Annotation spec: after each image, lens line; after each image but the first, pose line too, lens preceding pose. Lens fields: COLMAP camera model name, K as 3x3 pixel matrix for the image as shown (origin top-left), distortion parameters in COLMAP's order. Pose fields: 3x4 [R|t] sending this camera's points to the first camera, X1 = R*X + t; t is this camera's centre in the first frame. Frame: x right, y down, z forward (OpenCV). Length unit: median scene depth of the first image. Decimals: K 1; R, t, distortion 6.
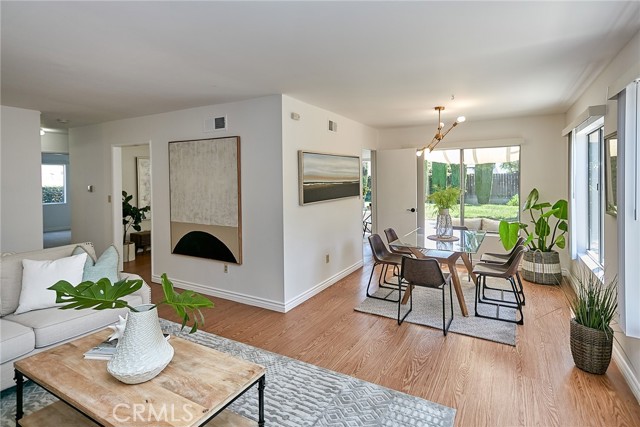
lens RADIAL K [[333.2, 0, 331.4], [0, 333.2, 185.0], [0, 0, 1]] dist [0.021659, -0.001360]
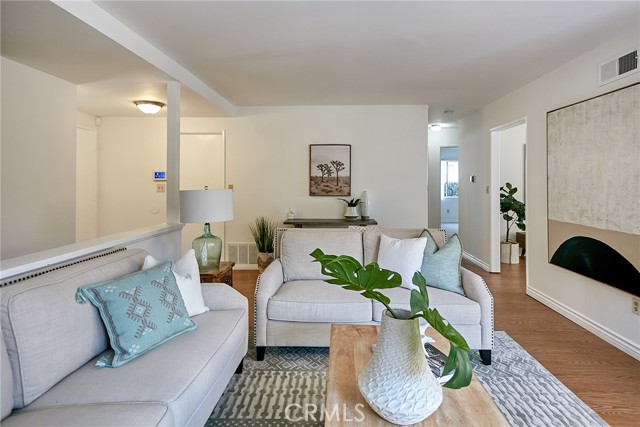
lens RADIAL K [[352.3, 0, 321.3], [0, 352.3, 183.8], [0, 0, 1]] dist [0.022540, -0.000304]
pose [[0.434373, 0.005813, -0.900715, 0.010968], [-0.015189, 0.999884, -0.000872, 0.041238], [0.900605, 0.014060, 0.434411, 0.219102]]
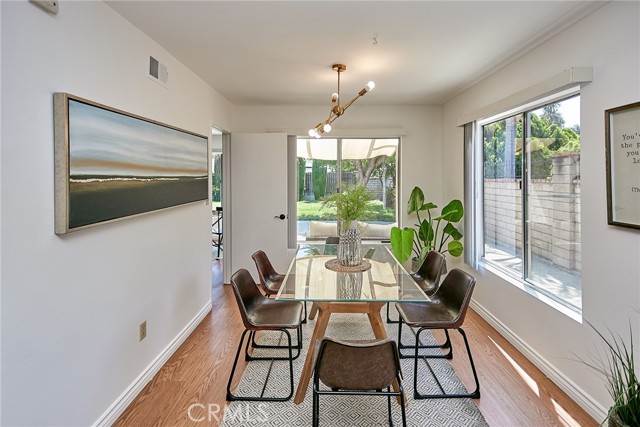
lens RADIAL K [[324.8, 0, 321.2], [0, 324.8, 181.2], [0, 0, 1]] dist [0.019439, -0.000459]
pose [[0.899288, 0.006906, 0.437303, 0.012882], [-0.004858, 0.999971, -0.005803, 0.000544], [-0.437330, 0.003094, 0.899296, 0.526647]]
